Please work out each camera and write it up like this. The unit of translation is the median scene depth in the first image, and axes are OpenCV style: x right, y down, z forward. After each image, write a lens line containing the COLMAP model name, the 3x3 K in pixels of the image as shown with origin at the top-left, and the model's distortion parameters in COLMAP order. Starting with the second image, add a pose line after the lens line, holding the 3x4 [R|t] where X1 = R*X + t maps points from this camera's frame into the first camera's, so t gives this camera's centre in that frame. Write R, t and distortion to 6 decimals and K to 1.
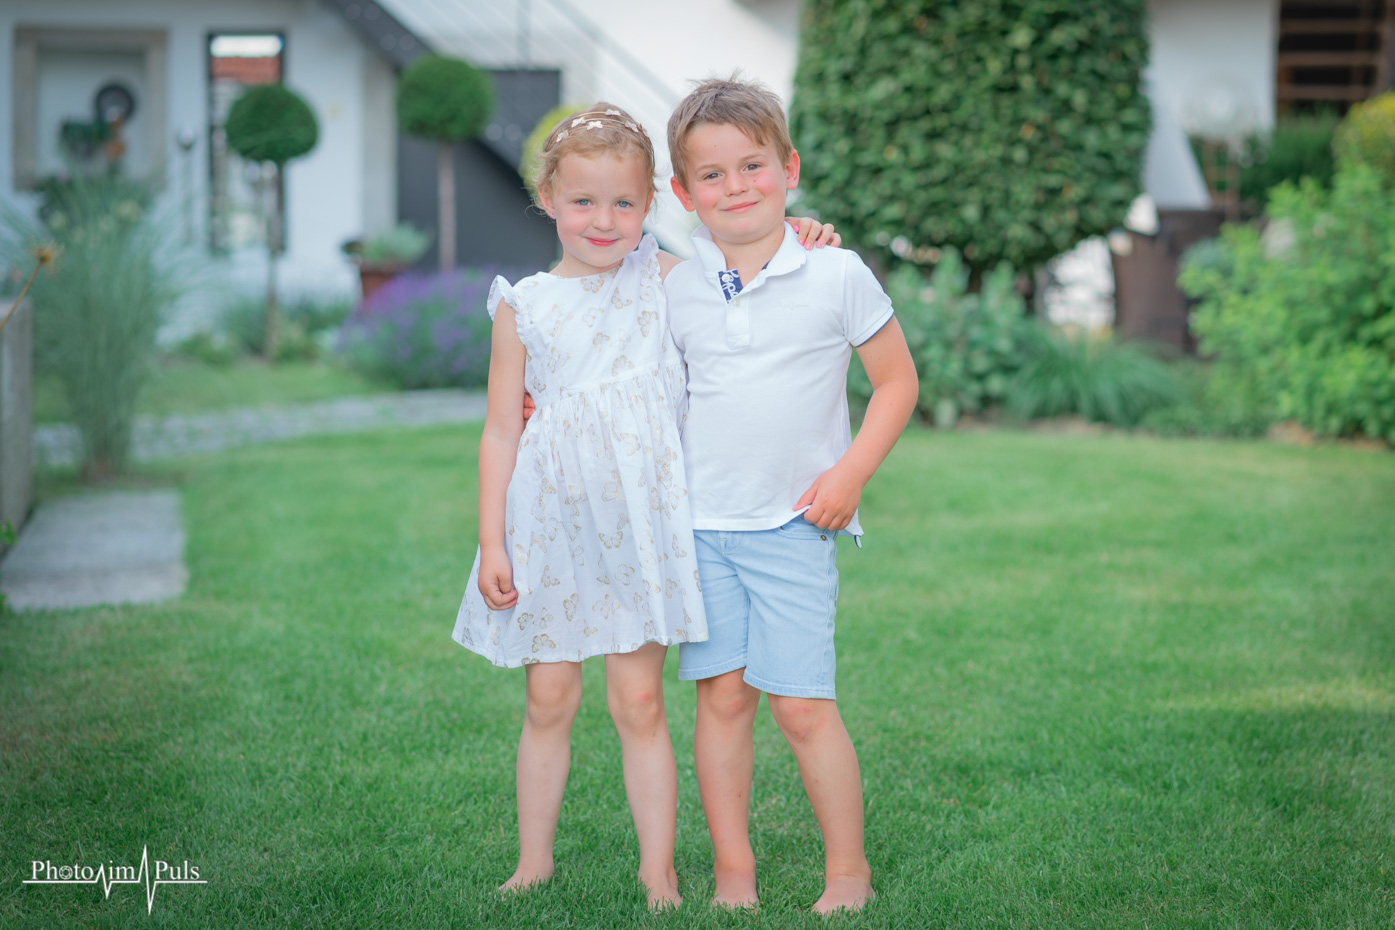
lens RADIAL K [[4078.0, 0, 706.5], [0, 4078.0, 477.2], [0, 0, 1]] dist [0.571189, 0.000000]
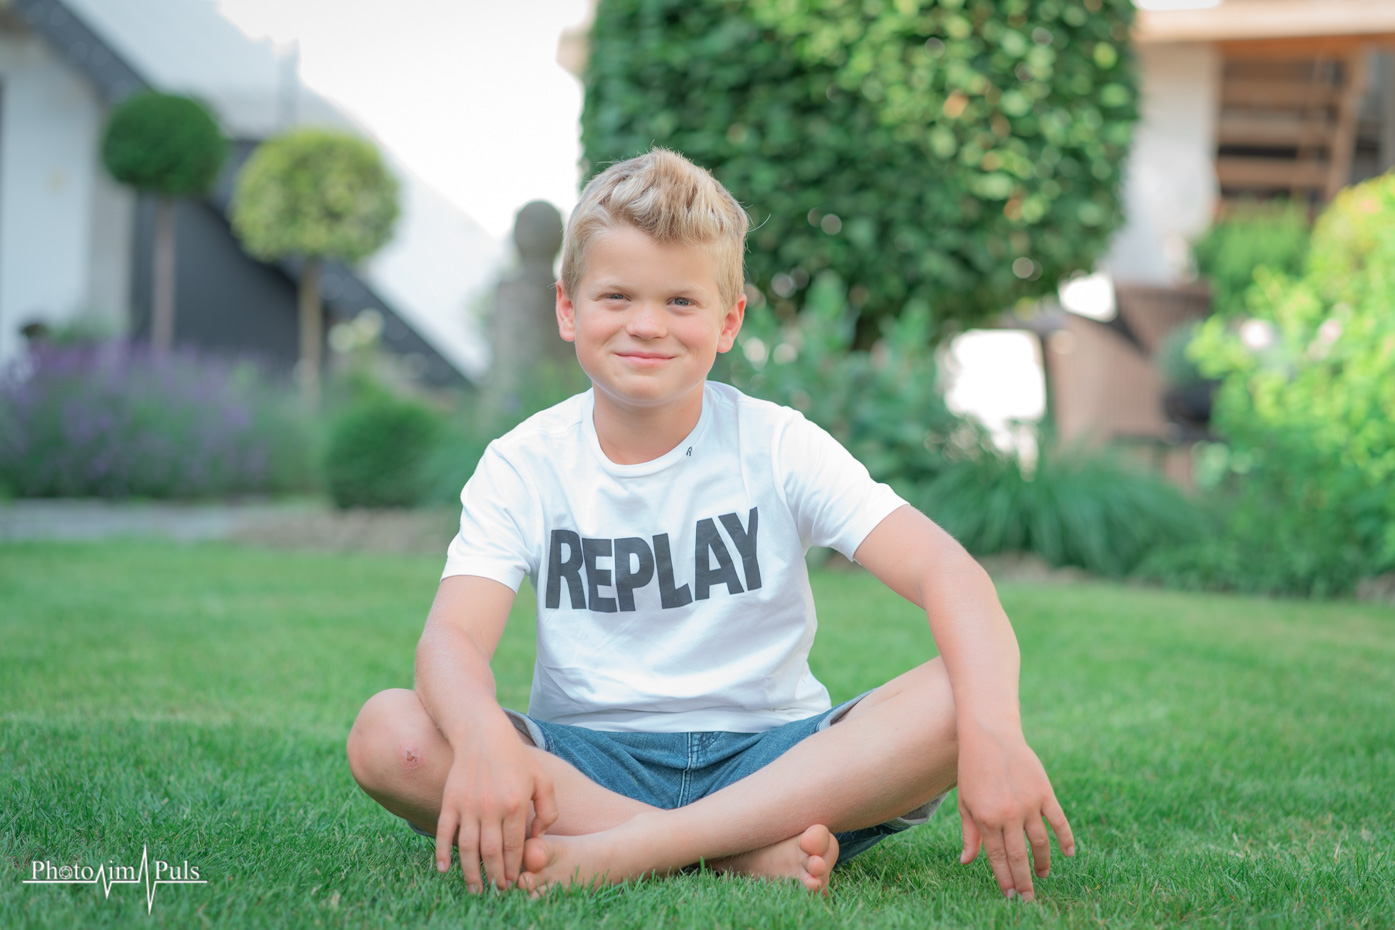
lens RADIAL K [[4078.0, 0, 684.9], [0, 4078.0, 456.6], [0, 0, 1]] dist [0.571189, 0.000000]
pose [[0.998676, 0.038954, 0.033594, 0.017521], [-0.037284, 0.998103, -0.048985, 0.001921], [-0.035439, 0.047668, 0.998234, 0.372771]]
